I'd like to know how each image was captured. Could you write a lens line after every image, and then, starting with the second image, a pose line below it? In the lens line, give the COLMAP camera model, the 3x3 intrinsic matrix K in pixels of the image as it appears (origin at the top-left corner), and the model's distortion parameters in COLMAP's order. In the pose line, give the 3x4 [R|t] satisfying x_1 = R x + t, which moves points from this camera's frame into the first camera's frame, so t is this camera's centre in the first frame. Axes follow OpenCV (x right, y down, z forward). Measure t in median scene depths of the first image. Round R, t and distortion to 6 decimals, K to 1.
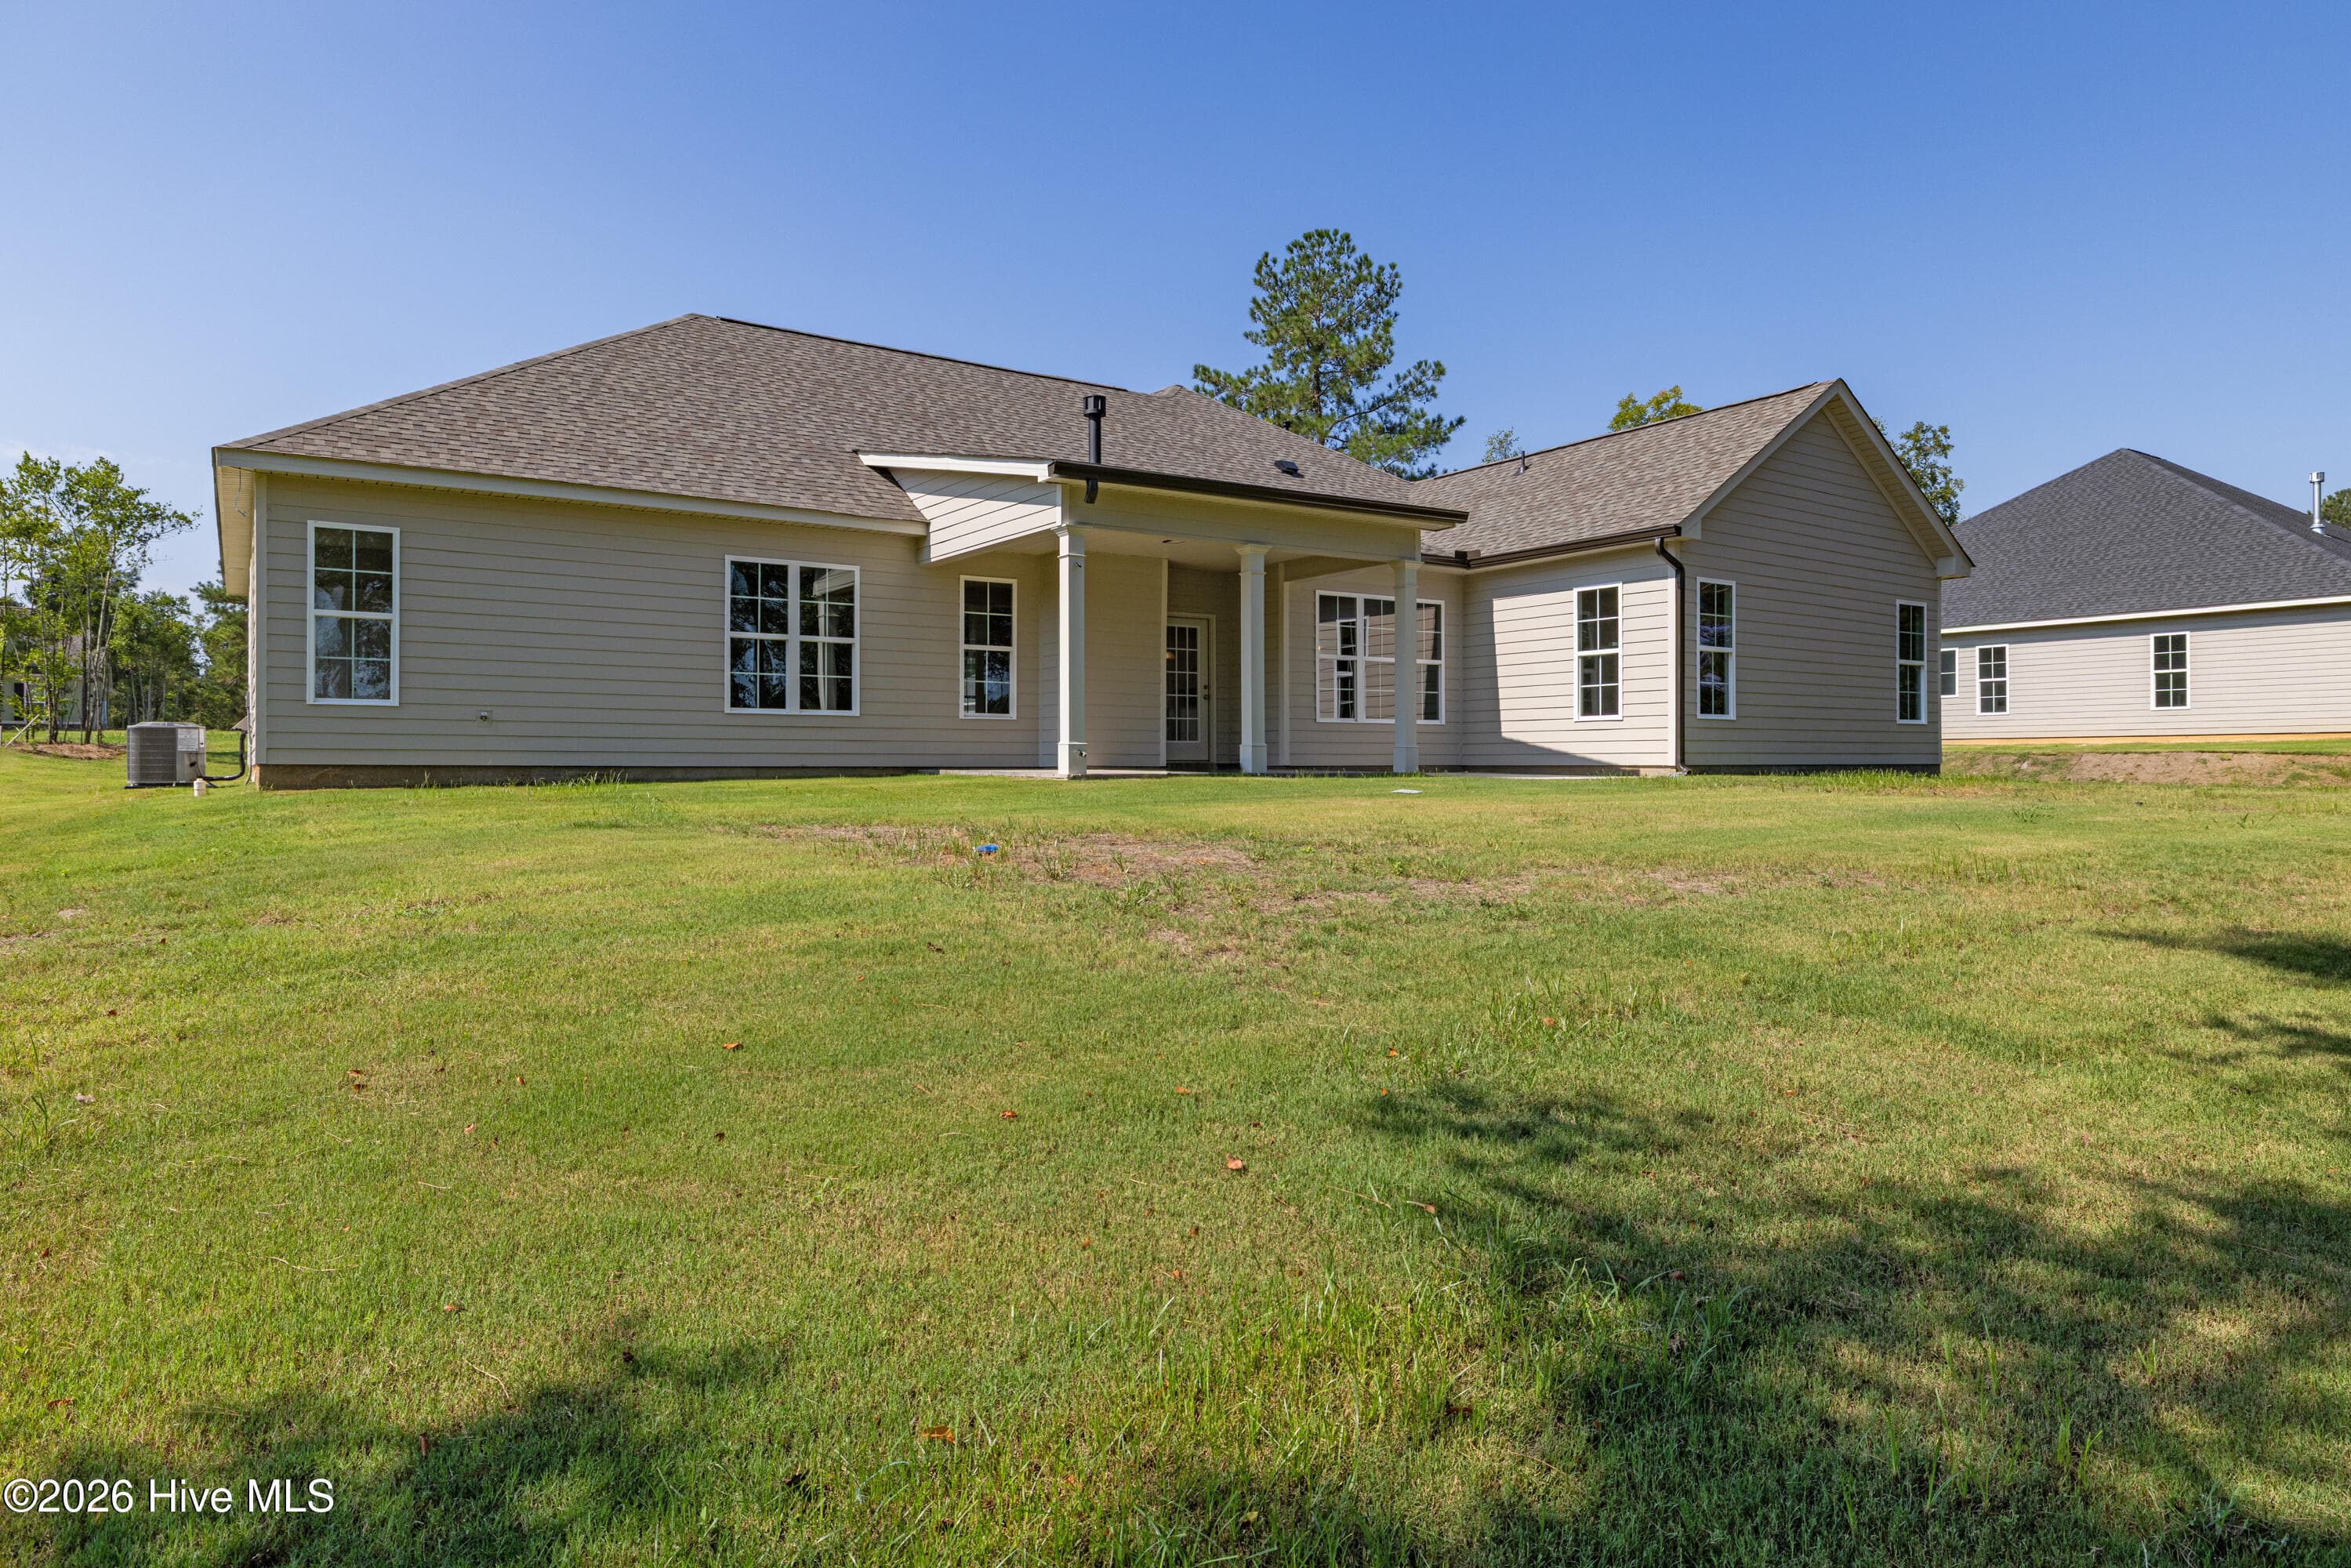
lens RADIAL K [[1580.1, 0, 1175.5], [0, 1580.1, 784.0], [0, 0, 1]] dist [-0.023704, -0.001543]
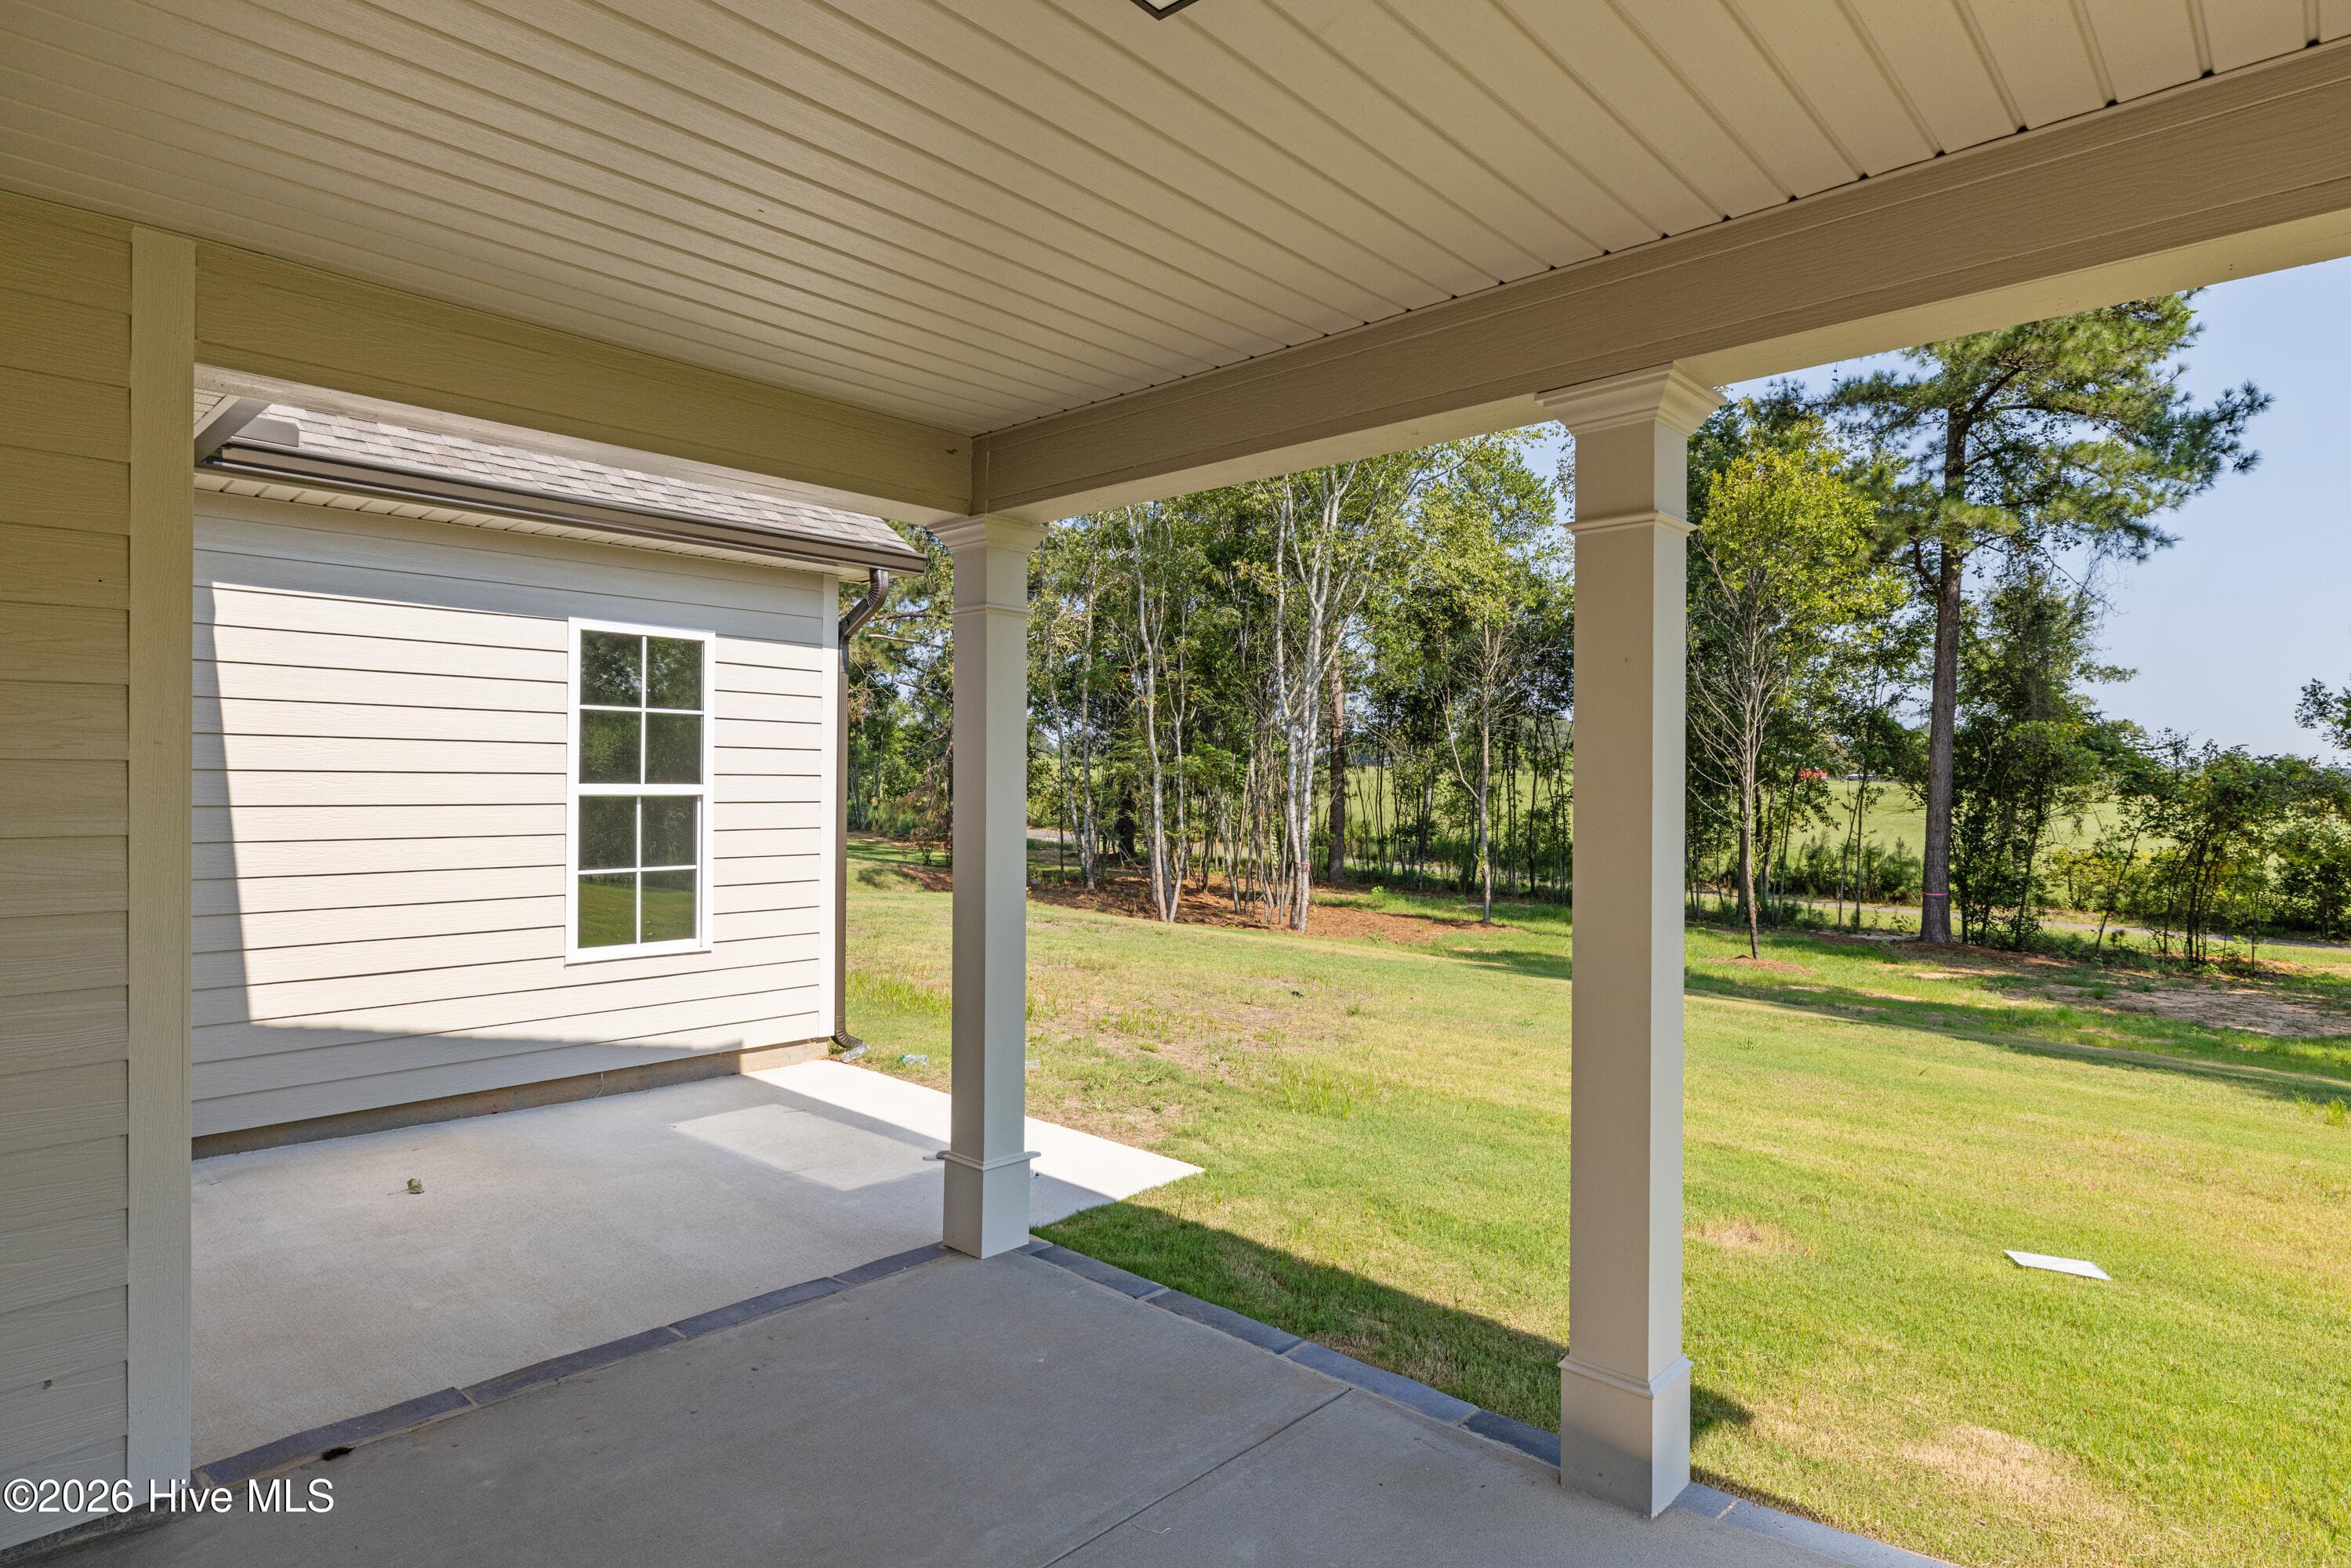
lens RADIAL K [[1266.4, 0, 1169.0], [0, 1266.4, 787.7], [0, 0, 1]] dist [0.000278, -0.001264]
pose [[-0.215888, -0.002733, 0.976414, -0.080619], [-0.007156, 0.999974, 0.001217, -0.084220], [-0.976392, -0.006725, -0.215902, 0.924200]]
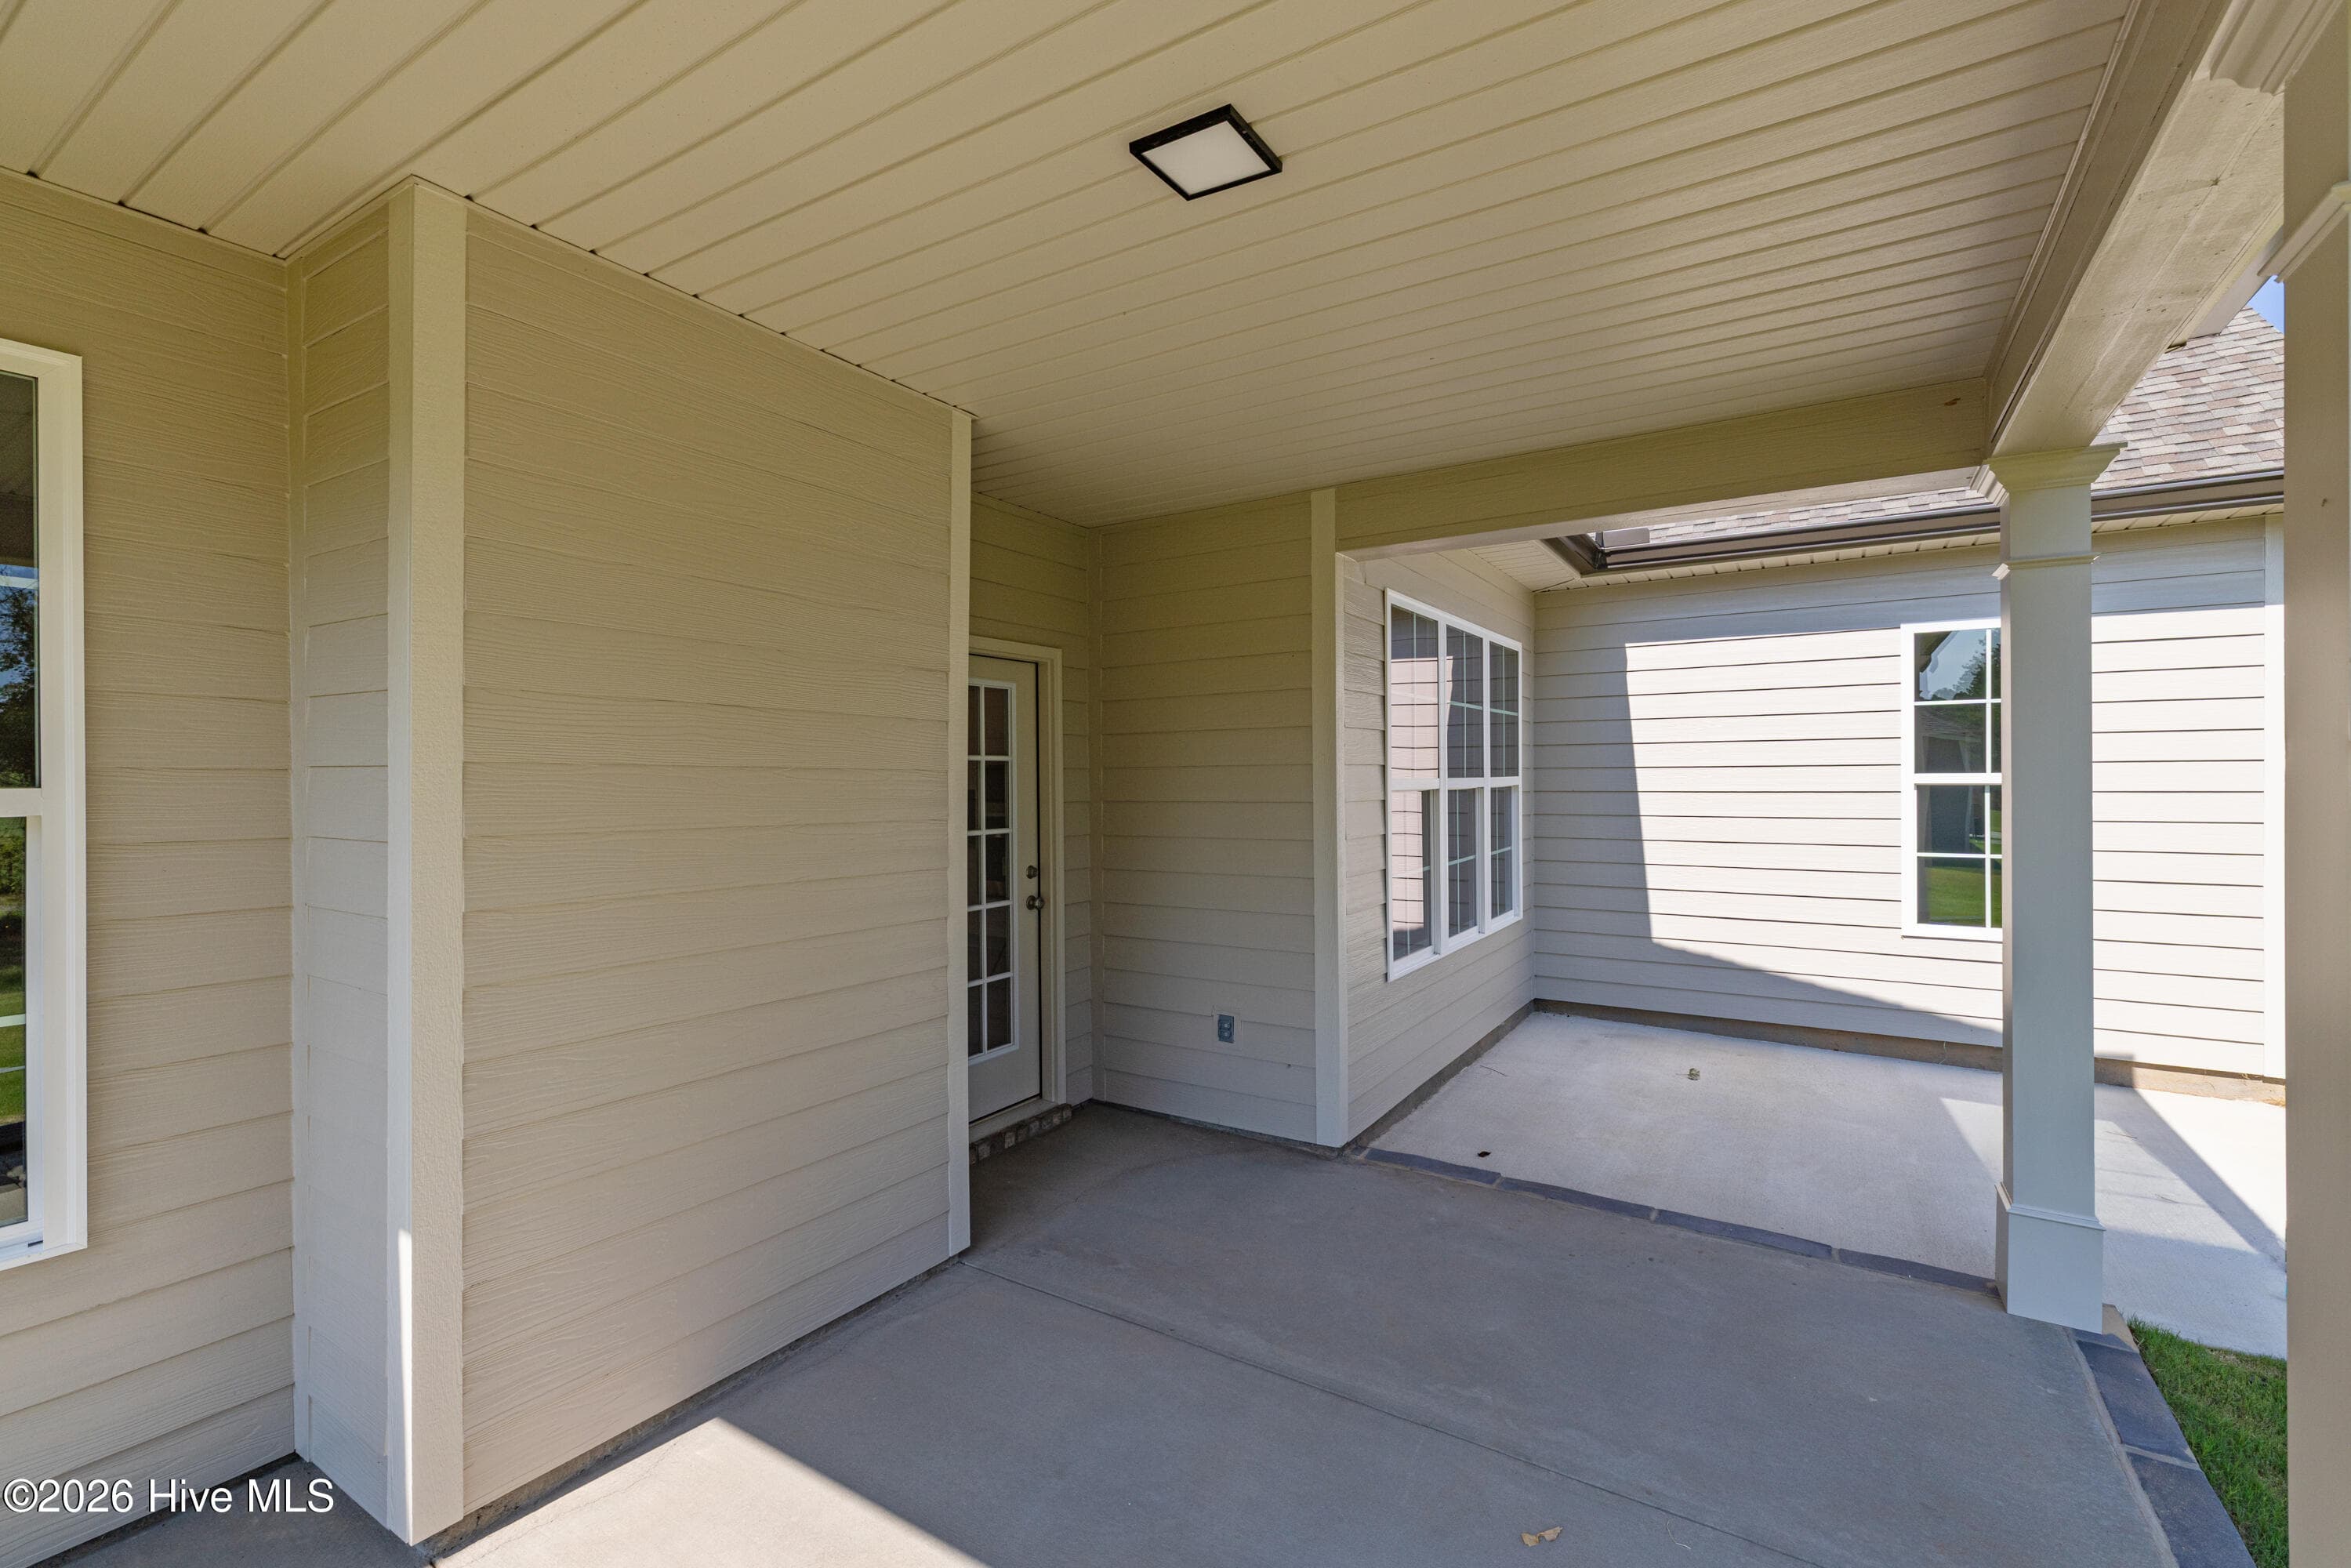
lens RADIAL K [[1031.7, 0, 1188.7], [0, 1031.7, 787.6], [0, 0, 1]] dist [0.002470, 0.000570]
pose [[0.919690, -0.006388, 0.392594, -0.035917], [0.003669, 0.999964, 0.007676, -0.082886], [-0.392629, -0.005619, 0.919680, 0.818639]]
